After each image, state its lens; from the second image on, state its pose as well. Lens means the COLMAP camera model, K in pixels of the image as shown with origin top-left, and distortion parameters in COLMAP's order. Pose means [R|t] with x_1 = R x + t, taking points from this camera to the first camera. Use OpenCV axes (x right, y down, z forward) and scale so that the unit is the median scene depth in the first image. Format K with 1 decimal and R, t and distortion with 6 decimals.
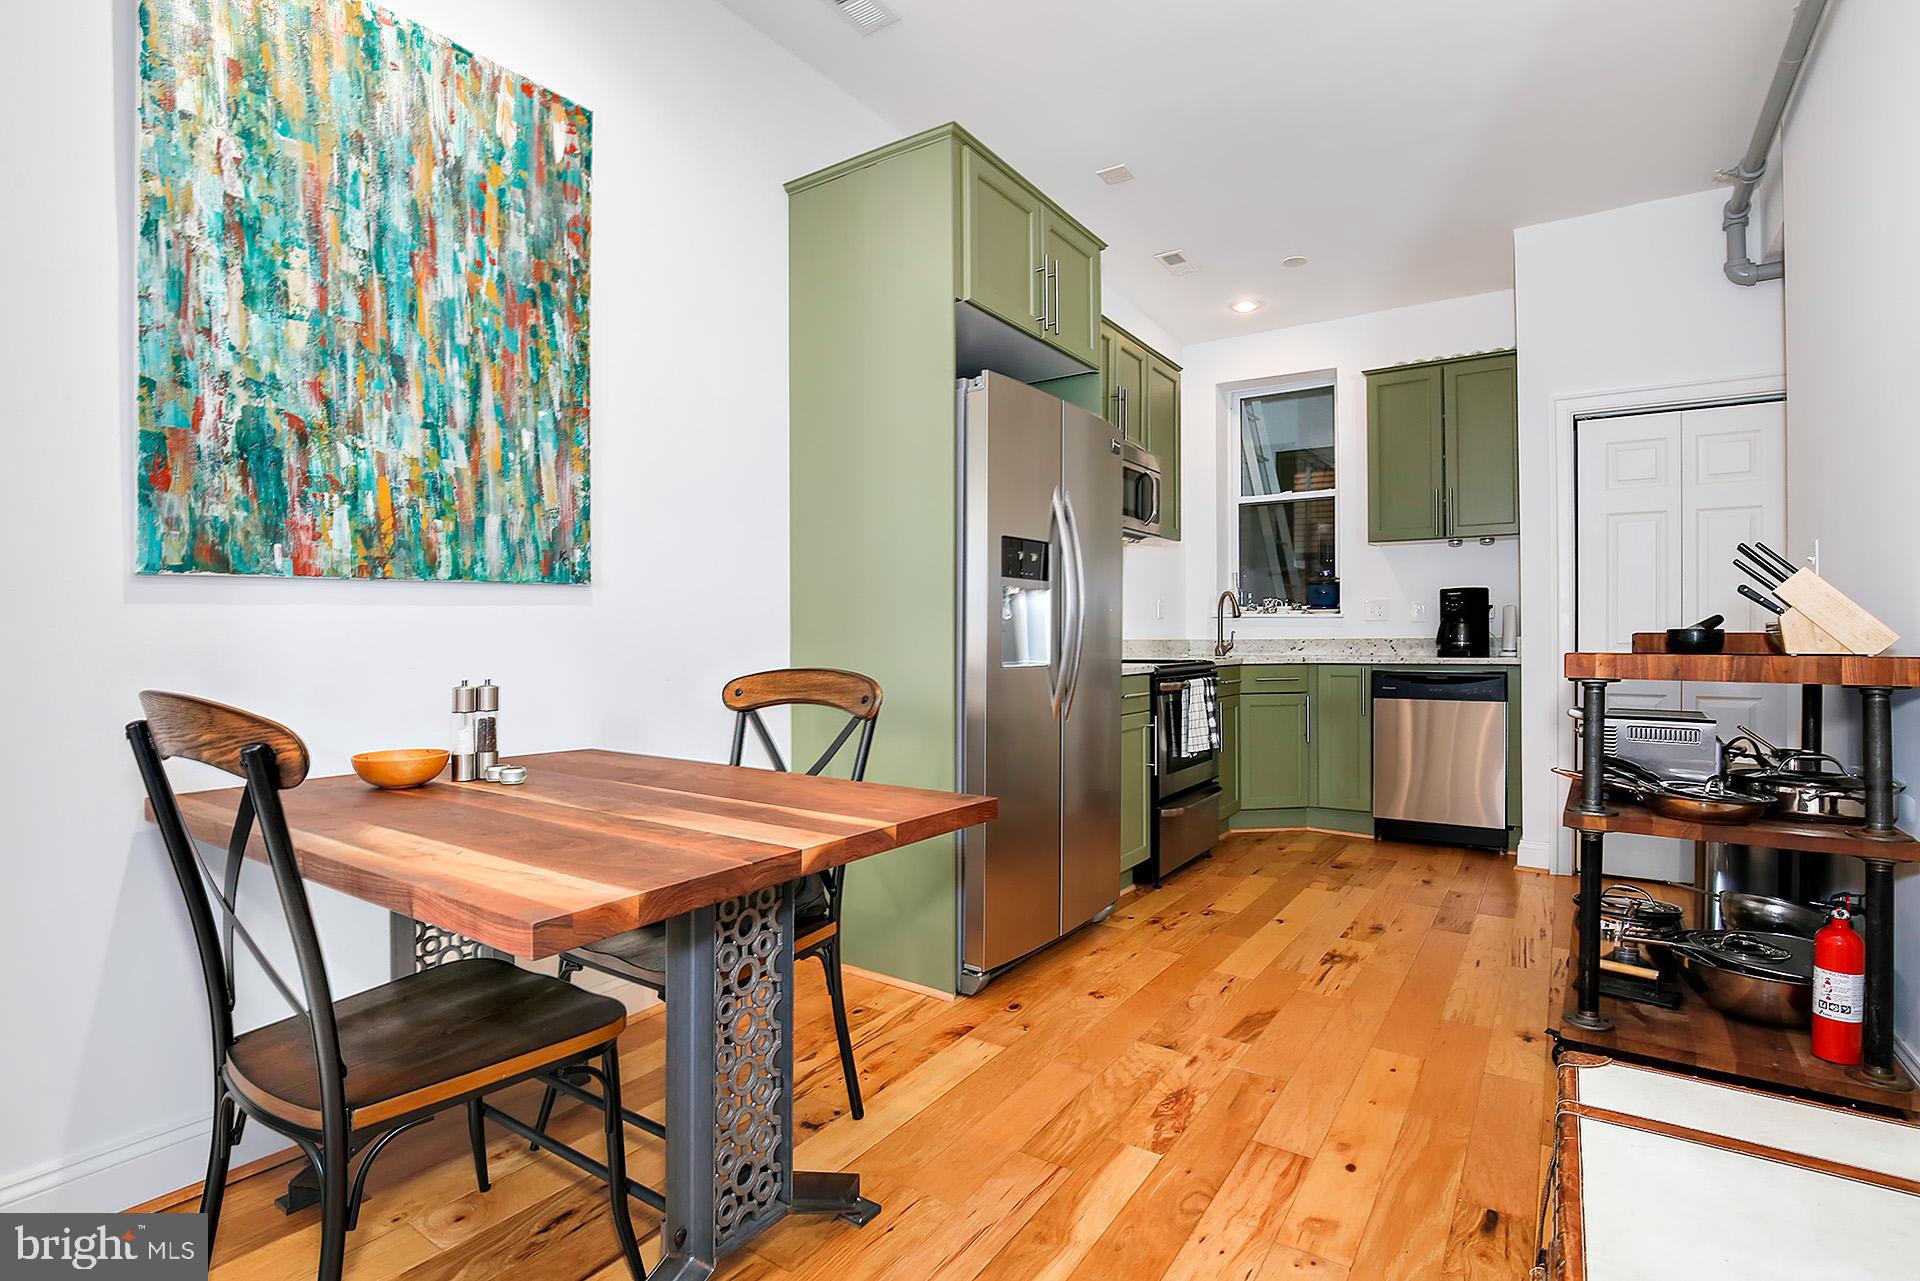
lens RADIAL K [[914.8, 0, 963.4], [0, 914.8, 631.8], [0, 0, 1]] dist [-0.028565, 0.001063]
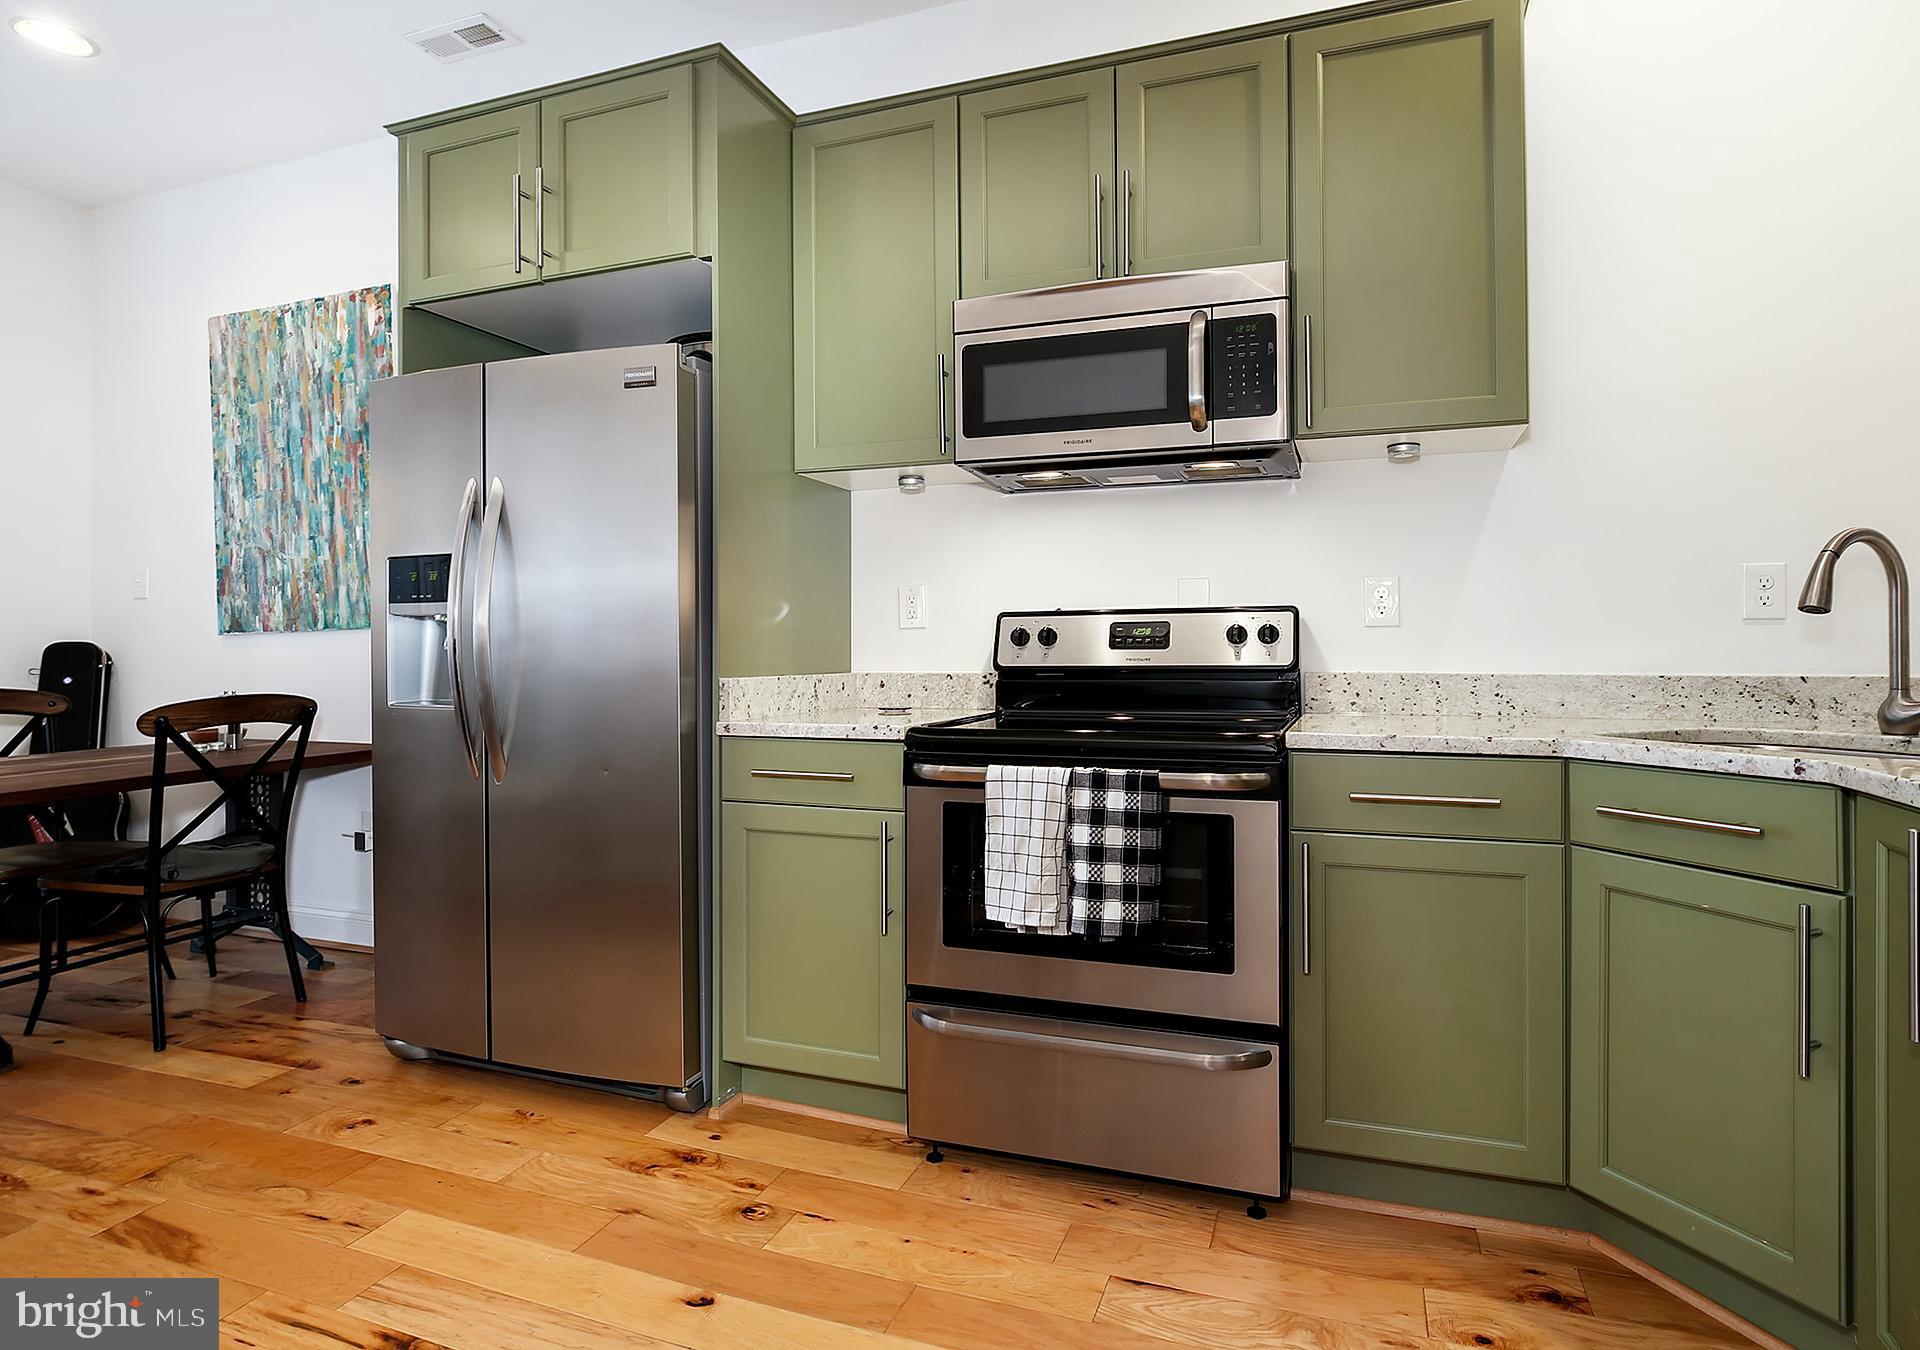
lens RADIAL K [[986.0, 0, 1050.9], [0, 986.0, 638.0], [0, 0, 1]] dist [-0.009309, -0.000799]
pose [[0.276724, -0.004381, -0.960940, 0.853042], [0.010860, 0.999940, -0.001431, -0.014164], [0.960888, -0.010040, 0.276755, 1.011489]]
